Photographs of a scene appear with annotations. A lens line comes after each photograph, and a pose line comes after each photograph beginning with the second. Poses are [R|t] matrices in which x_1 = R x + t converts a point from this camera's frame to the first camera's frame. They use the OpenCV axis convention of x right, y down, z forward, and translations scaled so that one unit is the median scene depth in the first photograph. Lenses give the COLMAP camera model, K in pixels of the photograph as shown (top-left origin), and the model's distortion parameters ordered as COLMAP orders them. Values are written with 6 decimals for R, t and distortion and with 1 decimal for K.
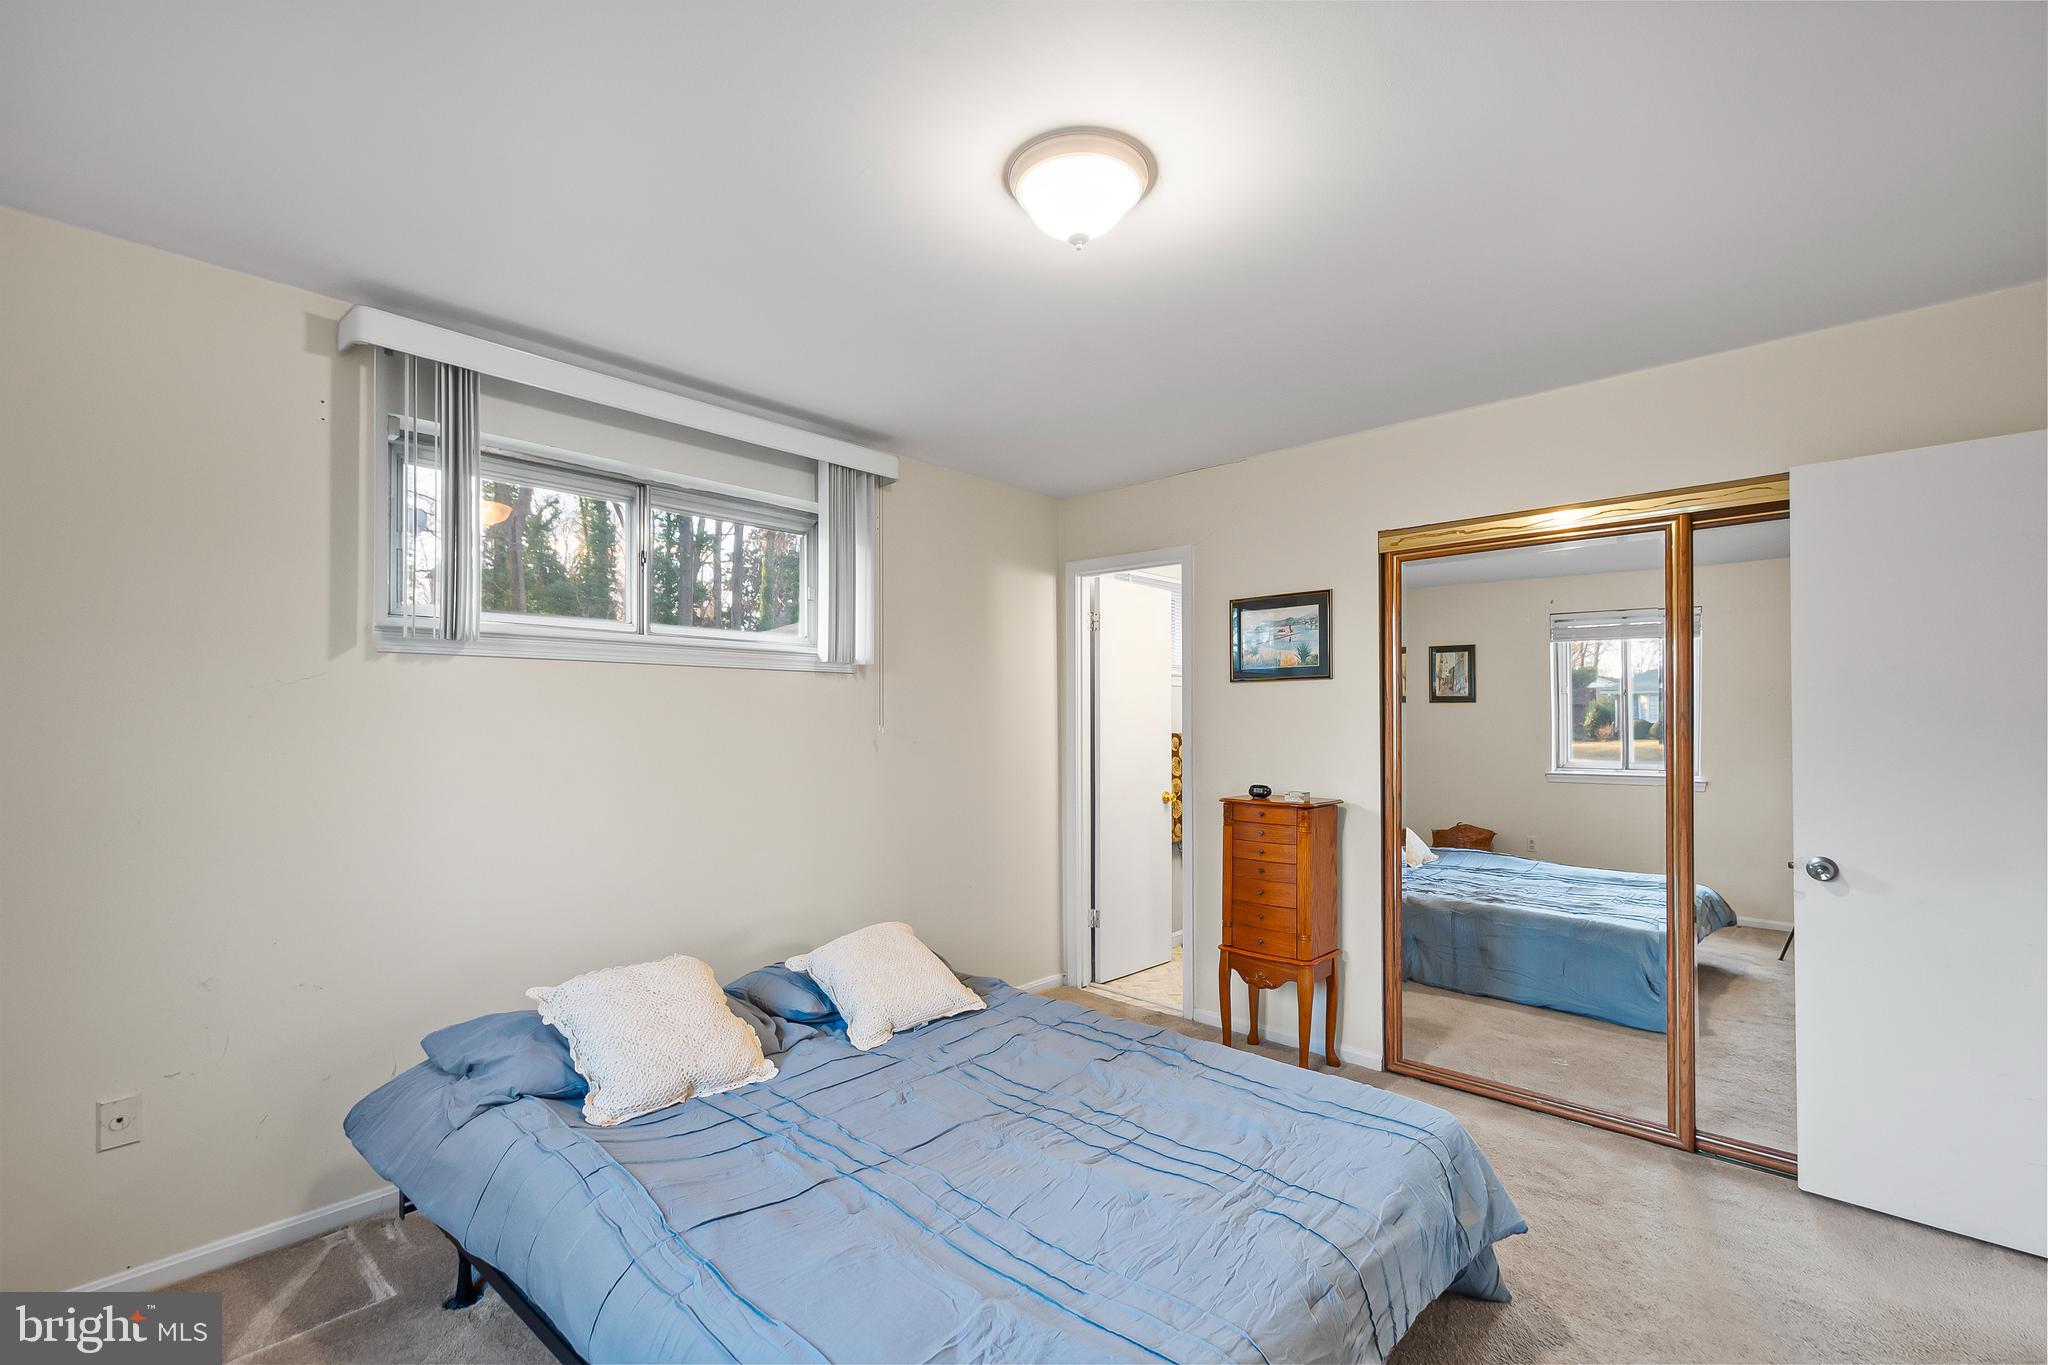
lens RADIAL K [[885.3, 0, 1042.7], [0, 885.3, 711.0], [0, 0, 1]] dist [0.003592, 0.000537]
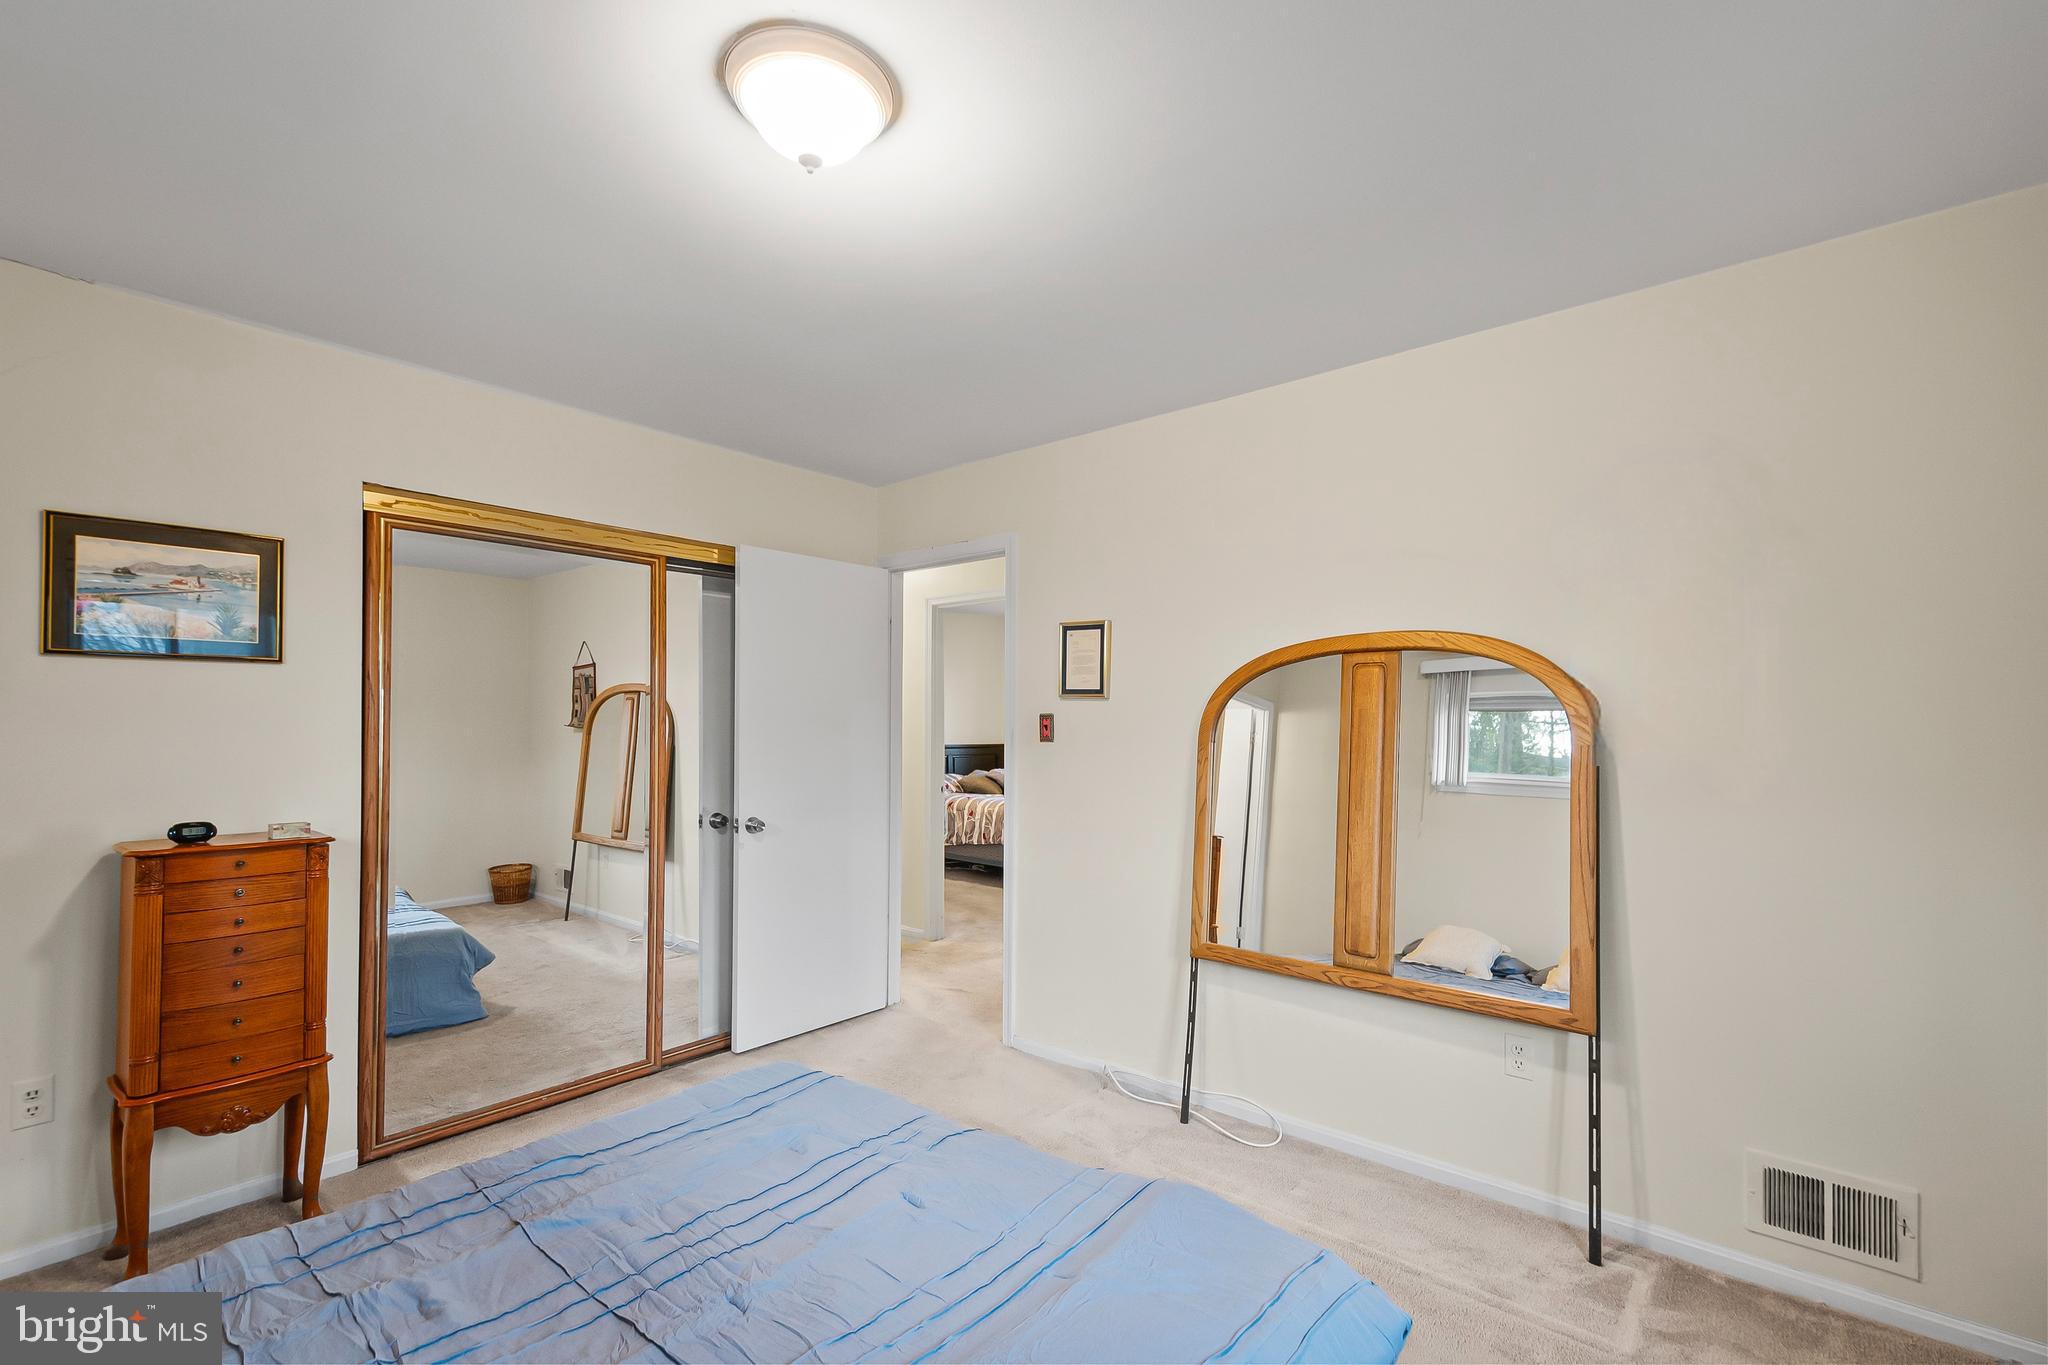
lens RADIAL K [[885.3, 0, 1042.7], [0, 885.3, 711.0], [0, 0, 1]] dist [0.003592, 0.000537]
pose [[-0.047543, 0.014921, 0.998758, -0.439846], [-0.014820, 0.999768, -0.015642, 0.004373], [-0.998759, -0.015545, -0.047311, 0.436820]]
